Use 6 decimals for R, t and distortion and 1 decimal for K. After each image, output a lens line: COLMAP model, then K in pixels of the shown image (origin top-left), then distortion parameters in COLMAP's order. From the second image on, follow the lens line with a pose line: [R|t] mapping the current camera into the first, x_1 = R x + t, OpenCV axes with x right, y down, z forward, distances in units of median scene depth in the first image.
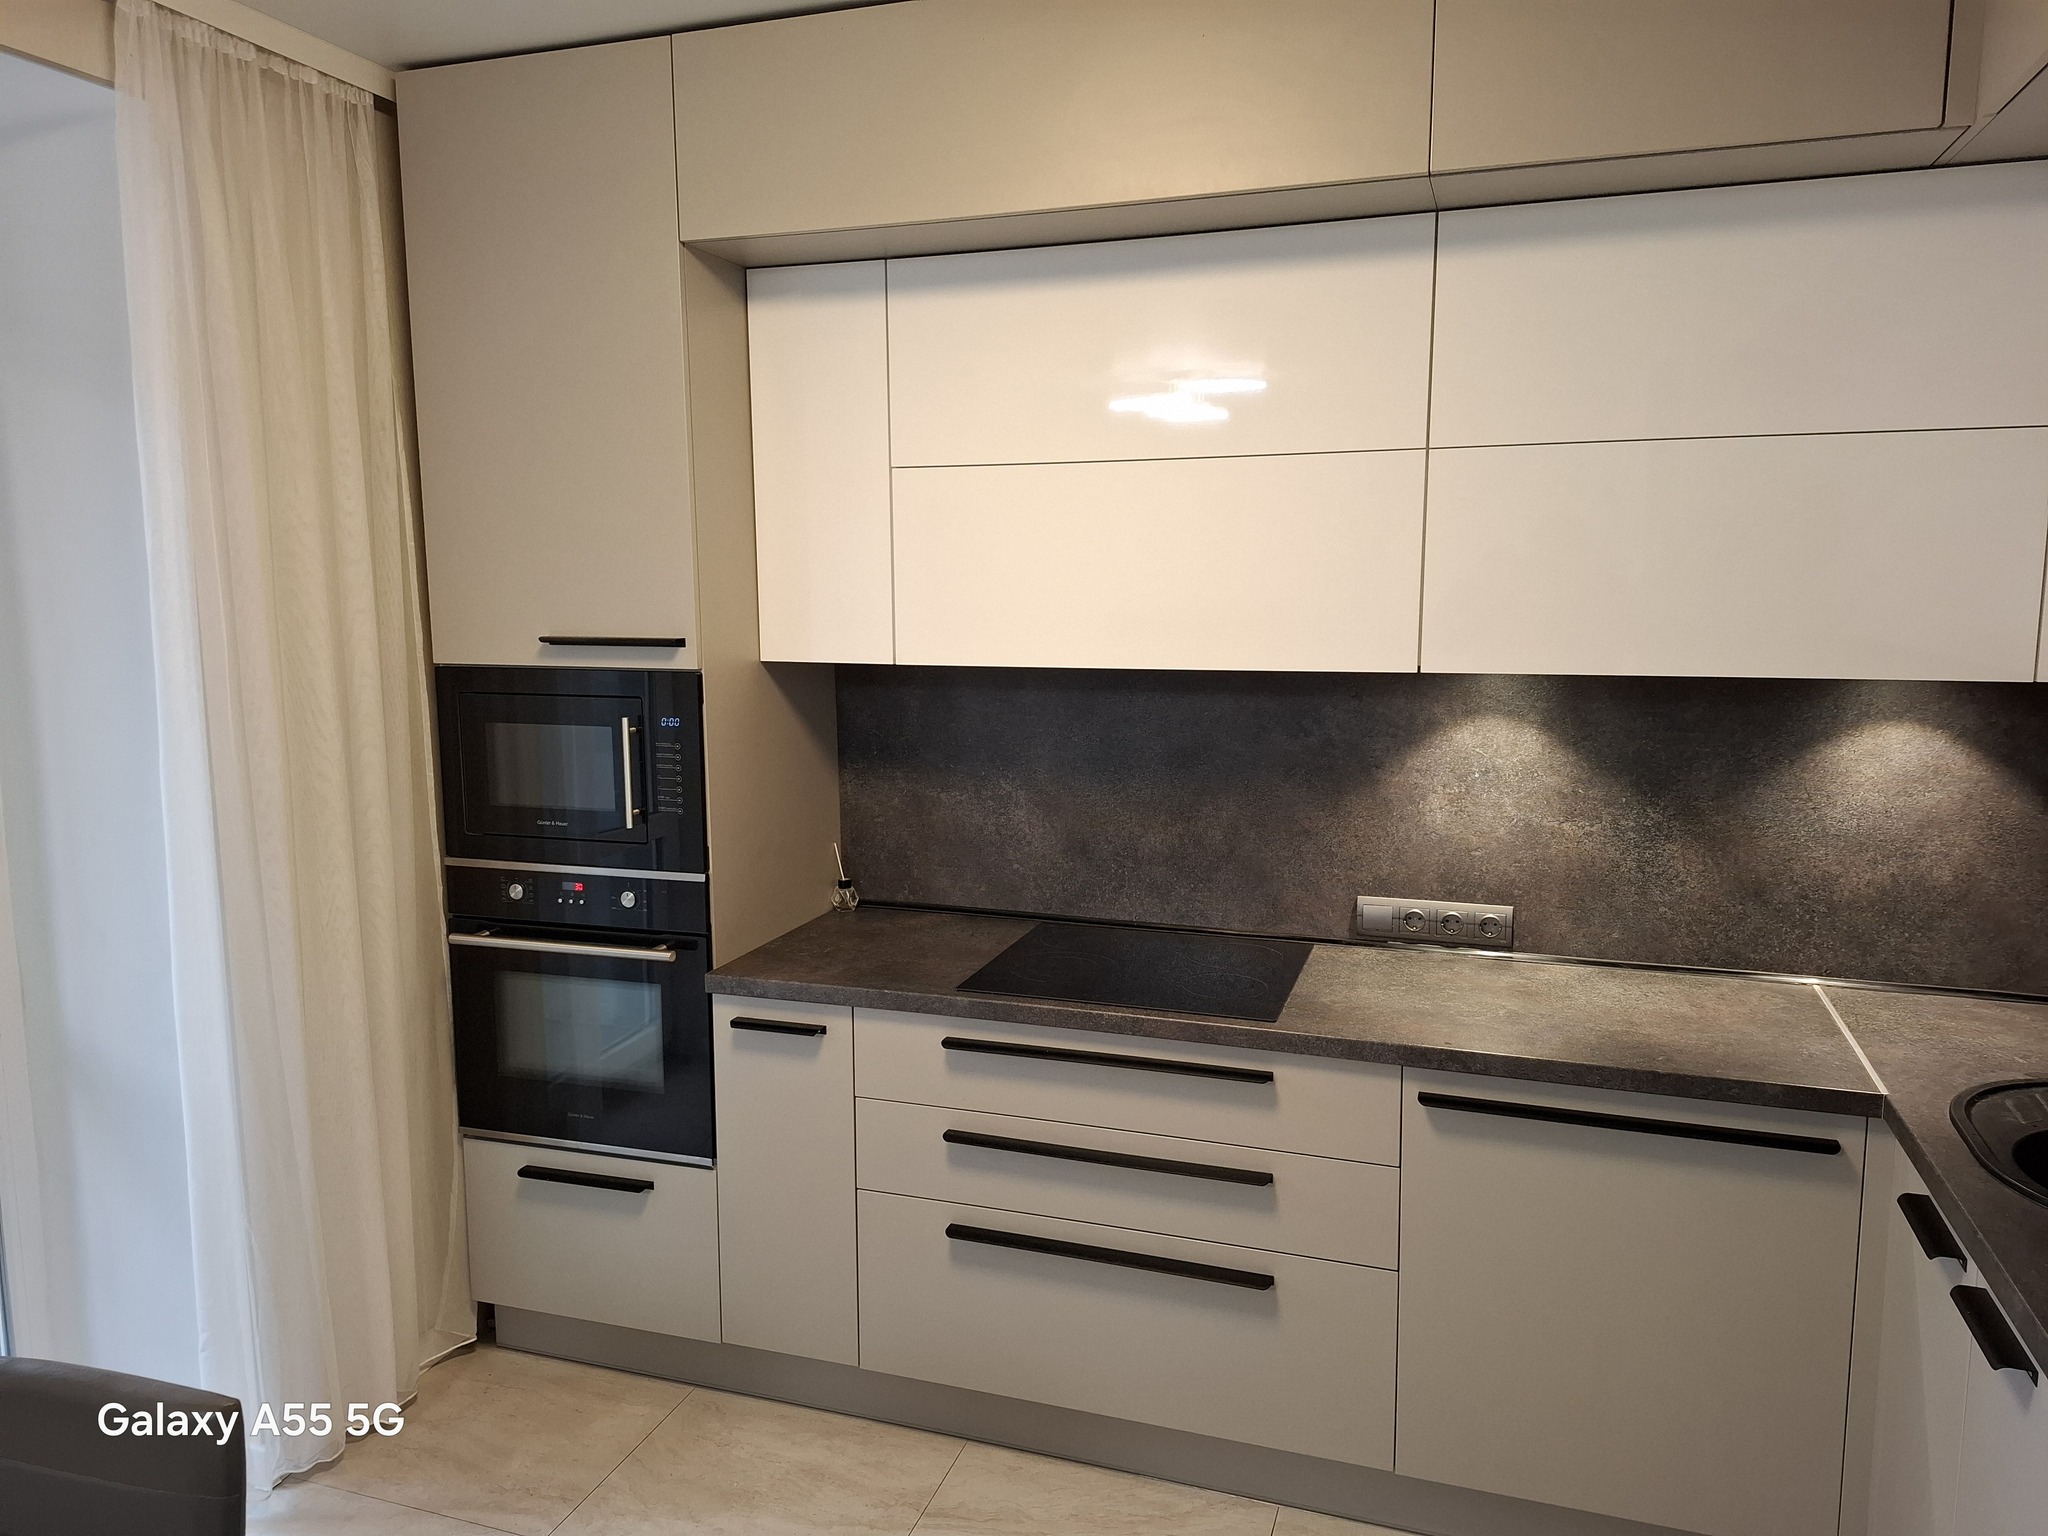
lens RADIAL K [[1421.5, 0, 1025.0], [0, 1421.5, 772.0], [0, 0, 1]] dist [0.012302, -0.006959]
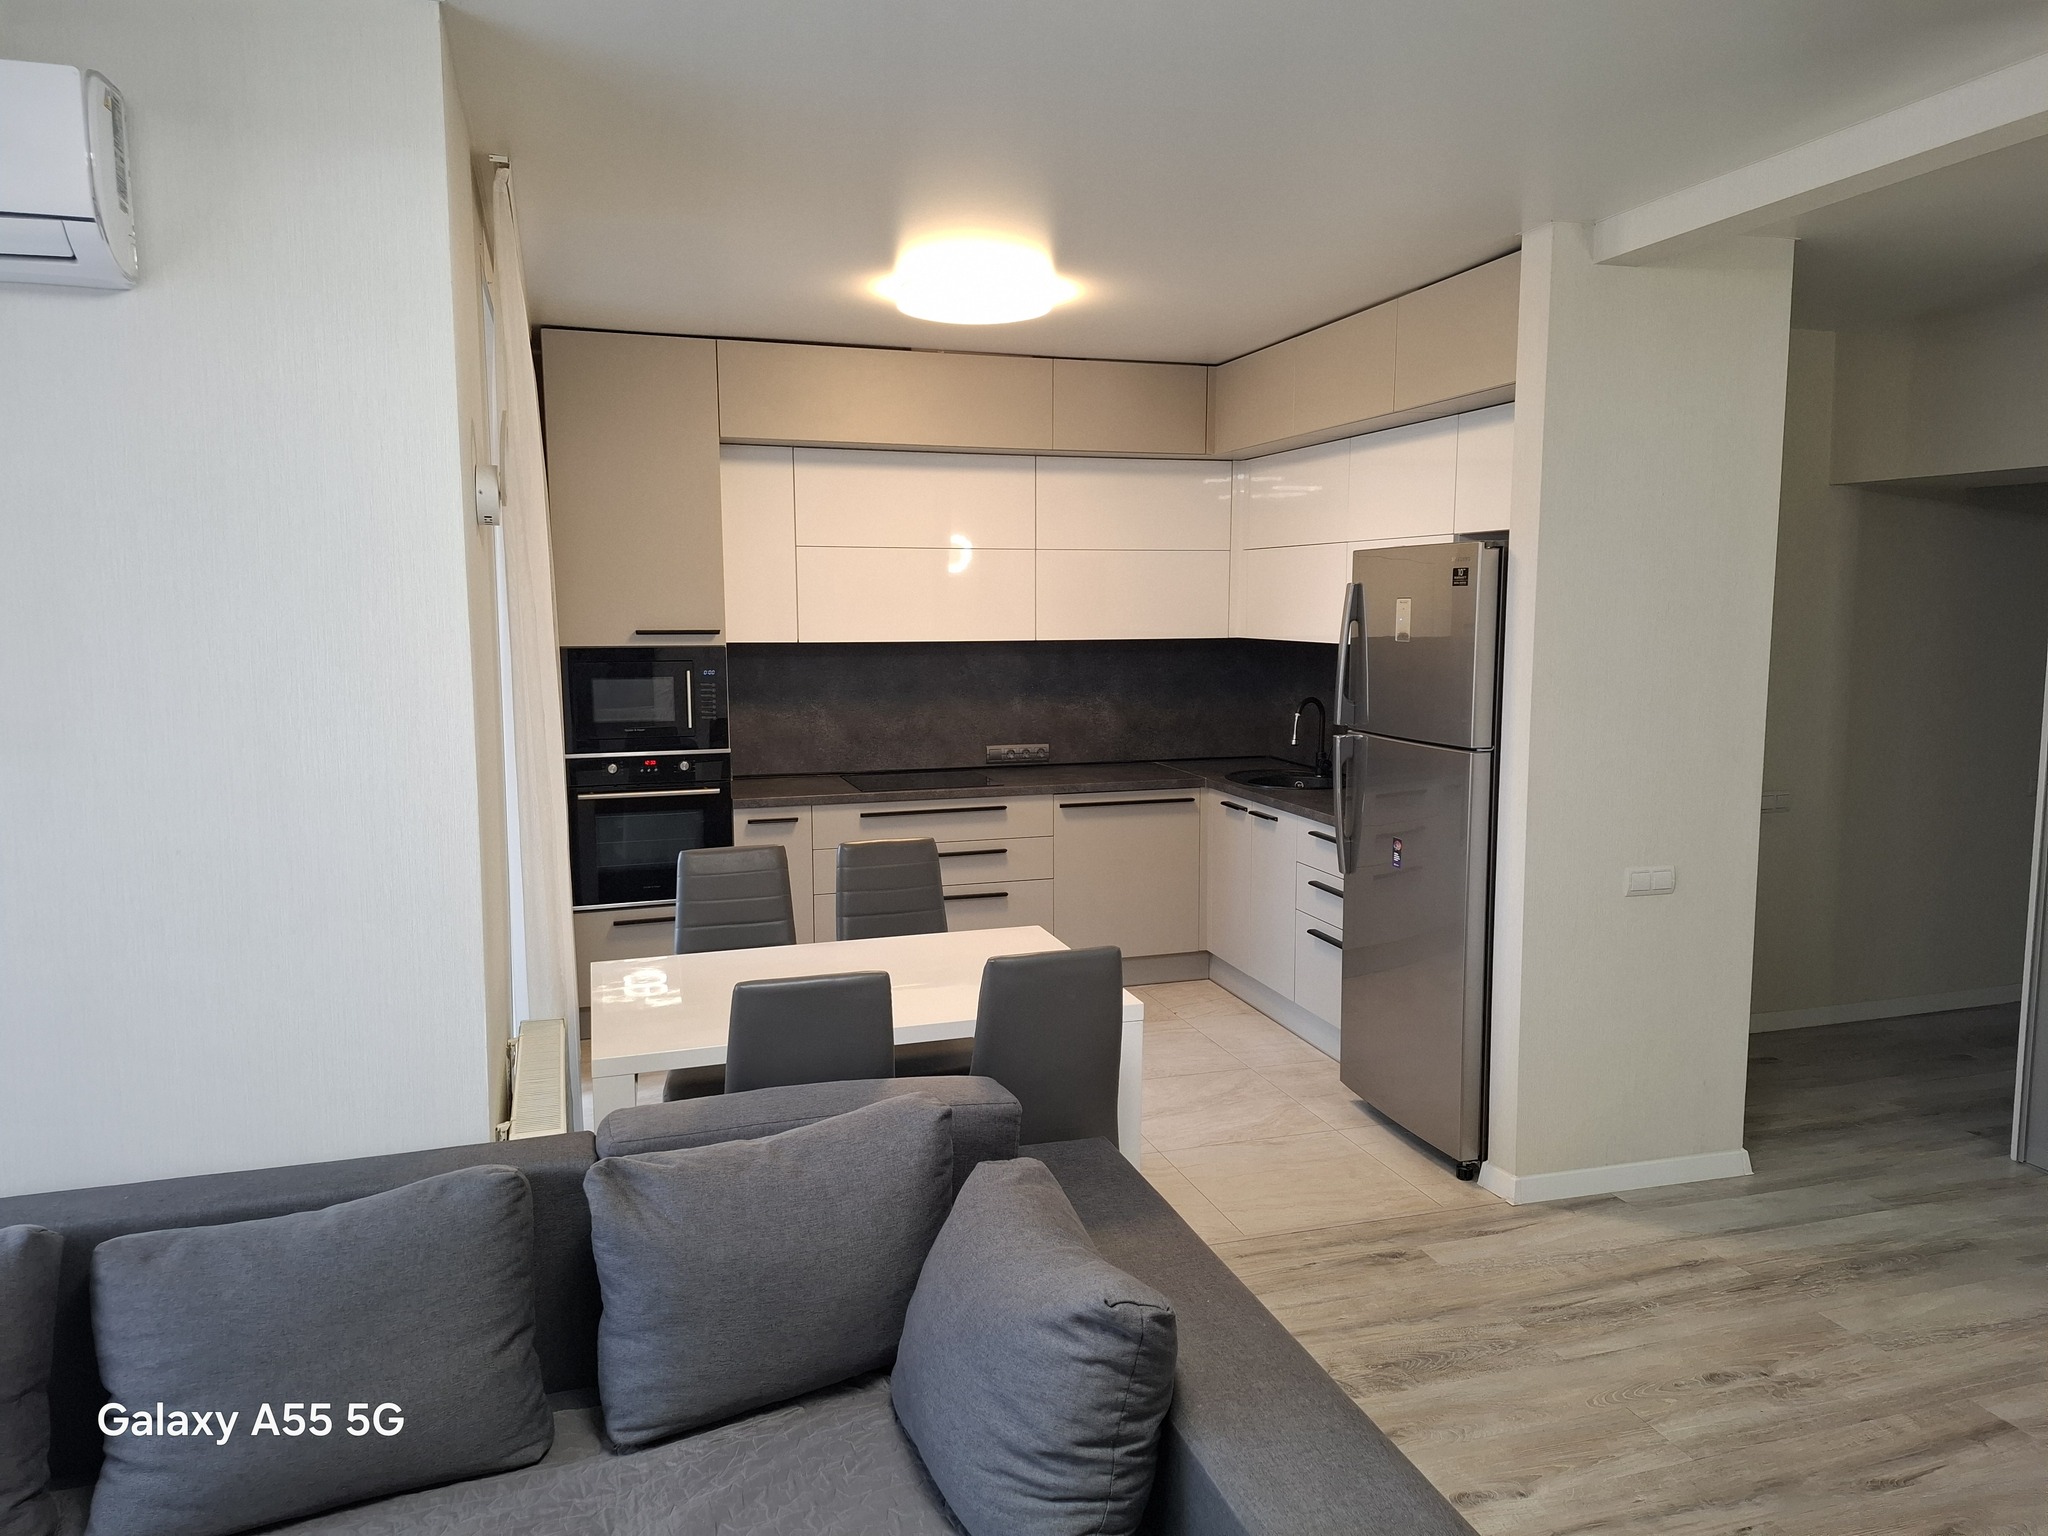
lens RADIAL K [[1421.5, 0, 1024.4], [0, 1421.5, 766.0], [0, 0, 1]] dist [0.012302, -0.006959]
pose [[0.799424, -0.064915, 0.597250, -1.058166], [0.085417, 0.996327, -0.006041, 0.140009], [-0.594664, 0.055845, 0.802032, -0.815830]]
